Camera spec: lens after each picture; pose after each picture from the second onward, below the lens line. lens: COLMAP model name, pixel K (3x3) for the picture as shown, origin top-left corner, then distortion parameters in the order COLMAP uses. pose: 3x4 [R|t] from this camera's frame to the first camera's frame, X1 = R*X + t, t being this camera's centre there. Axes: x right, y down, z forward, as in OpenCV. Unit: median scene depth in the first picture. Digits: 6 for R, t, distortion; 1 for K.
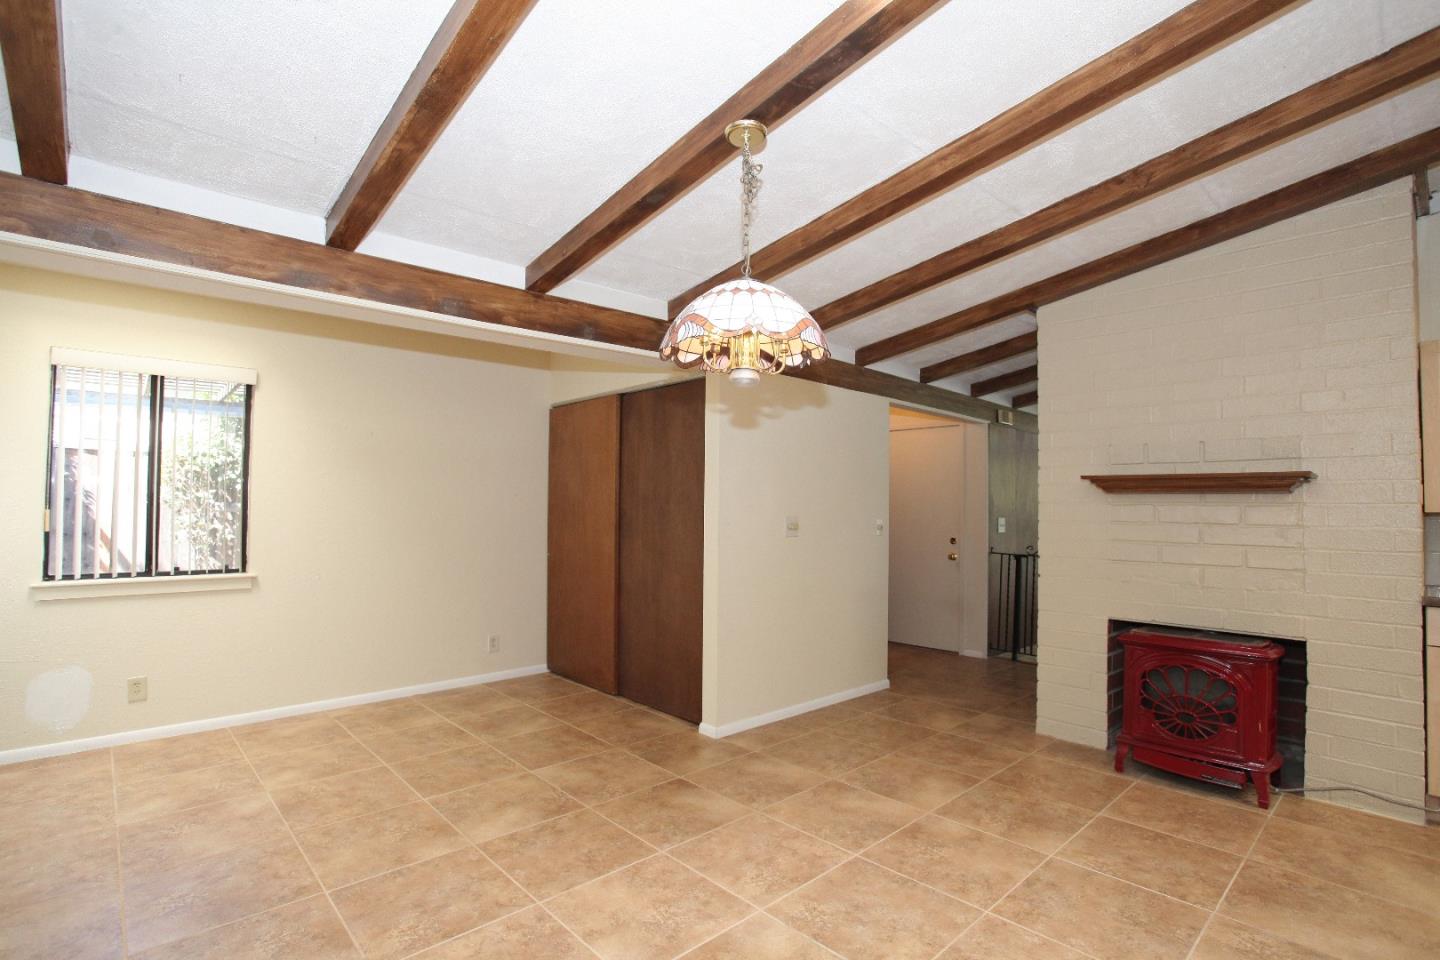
lens RADIAL K [[689.6, 0, 719.9], [0, 689.6, 484.3], [0, 0, 1]] dist [-0.036650, 0.001395]
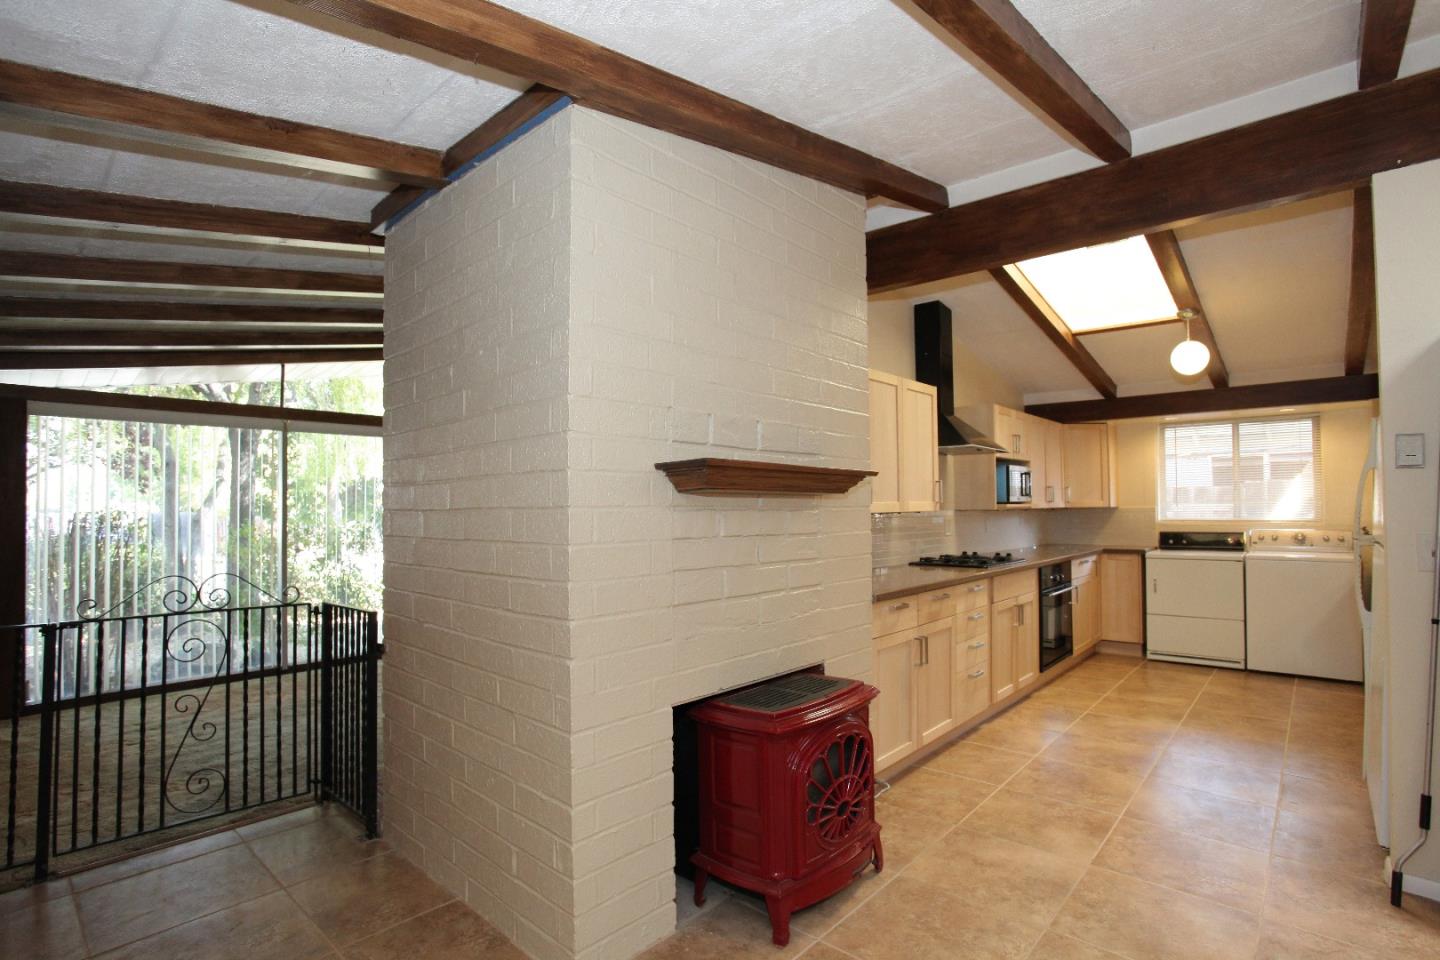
lens RADIAL K [[688.3, 0, 715.4], [0, 688.3, 491.4], [0, 0, 1]] dist [-0.046909, 0.000462]
pose [[-0.072435, 0.010570, 0.997317, -0.026226], [-0.029863, 0.999473, -0.012762, 0.024838], [-0.996926, -0.030708, -0.072081, 1.333714]]
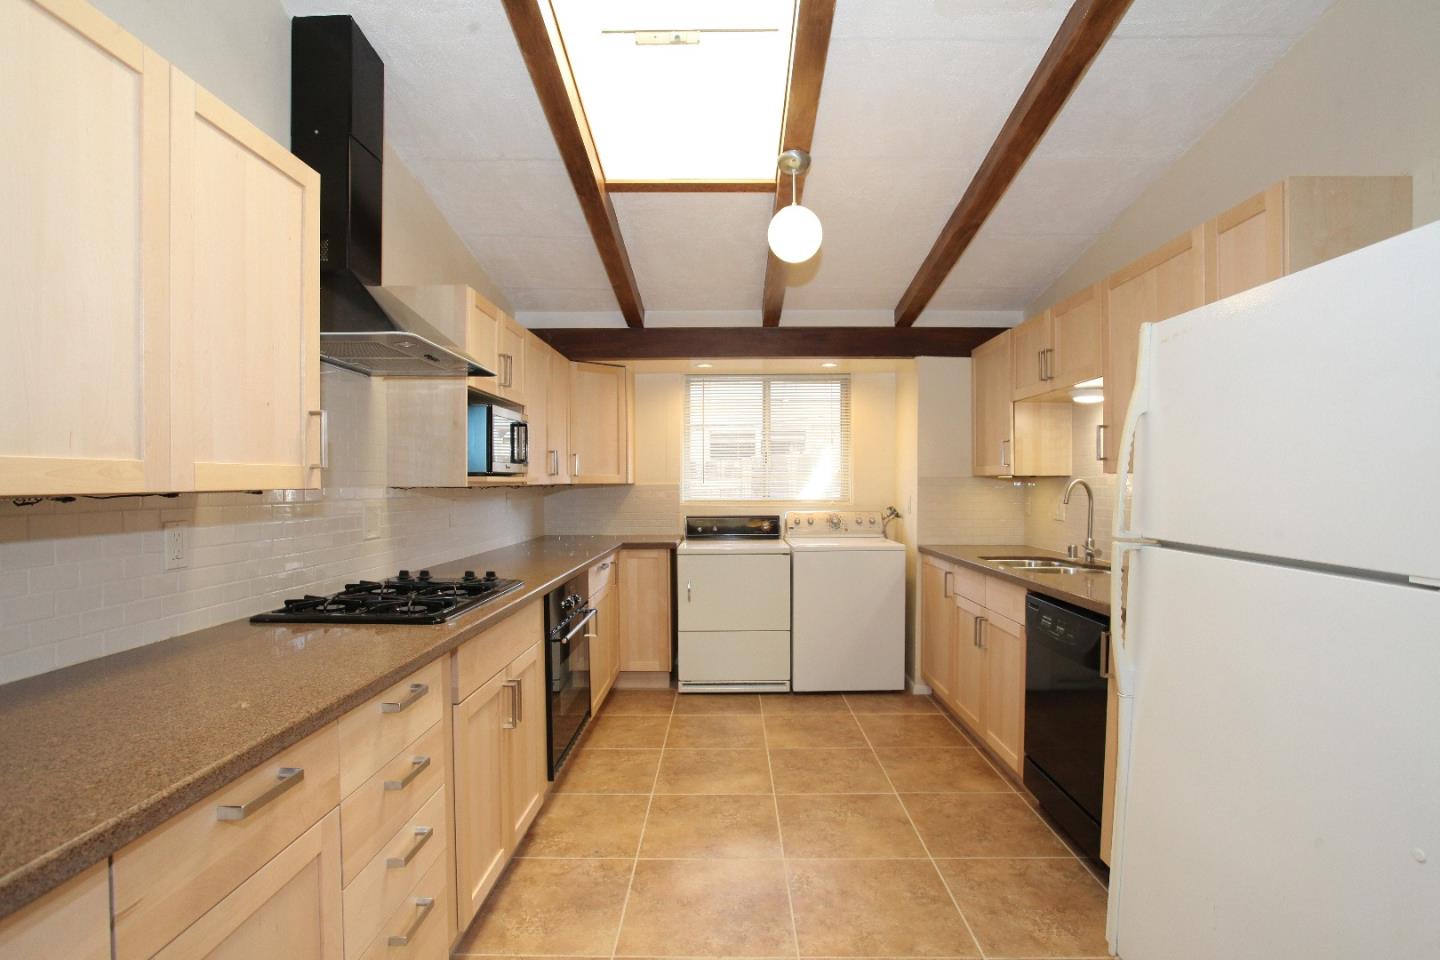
lens RADIAL K [[689.6, 0, 715.1], [0, 689.6, 488.1], [0, 0, 1]] dist [-0.036650, 0.001395]
pose [[-0.716049, -0.013333, 0.697922, 0.807827], [-0.028631, 0.999537, -0.010280, 0.030273], [-0.697462, -0.027343, -0.716100, 0.906144]]
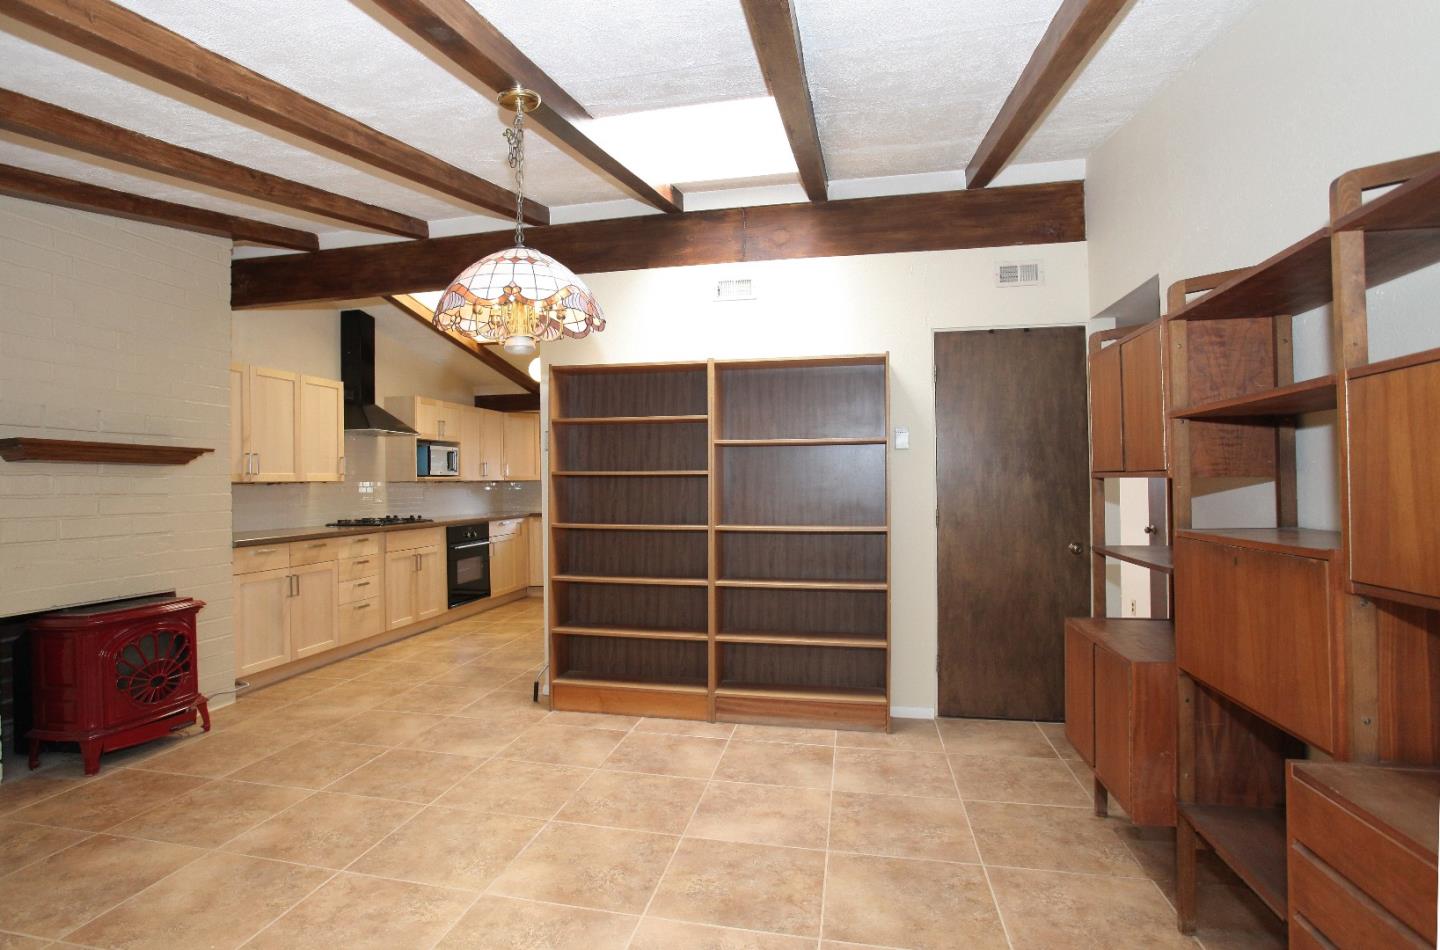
lens RADIAL K [[734.8, 0, 663.9], [0, 734.8, 475.5], [0, 0, 1]] dist [-0.012941, 0.001047]
pose [[-0.530337, 0.003759, 0.847779, -0.746715], [-0.024457, 0.999506, -0.019731, 0.036913], [-0.847434, -0.031198, -0.529983, 1.052715]]
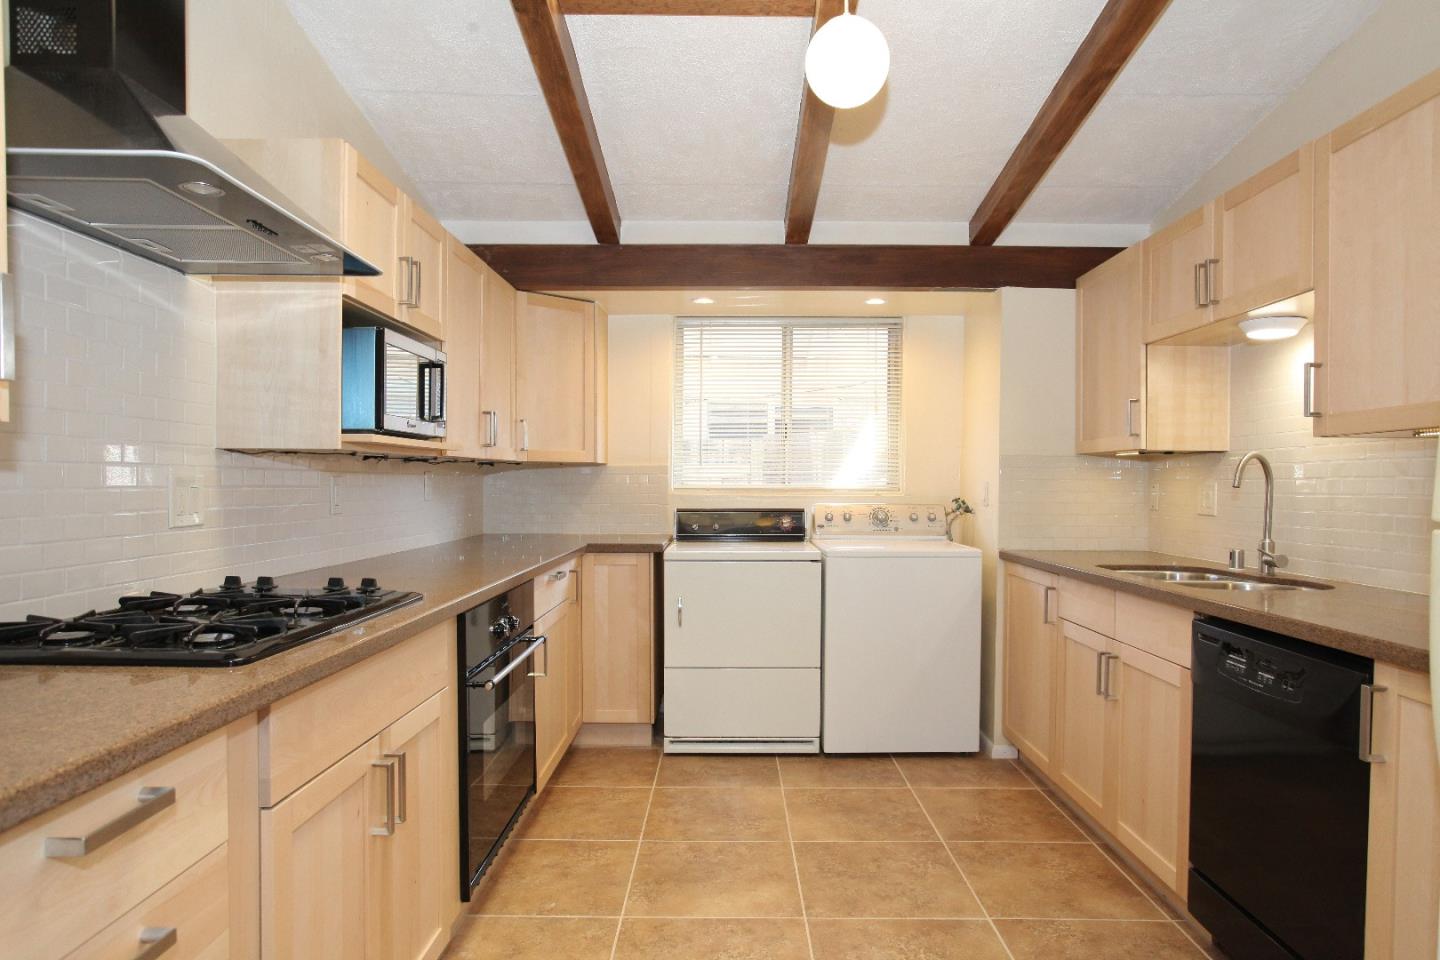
lens RADIAL K [[832.1, 0, 715.0], [0, 832.1, 484.2], [0, 0, 1]] dist [-0.014513, 0.003172]
pose [[-0.717610, -0.016636, 0.696247, 0.951212], [-0.036418, 0.999243, -0.013661, 0.057954], [-0.695493, -0.035159, -0.717673, 0.767263]]
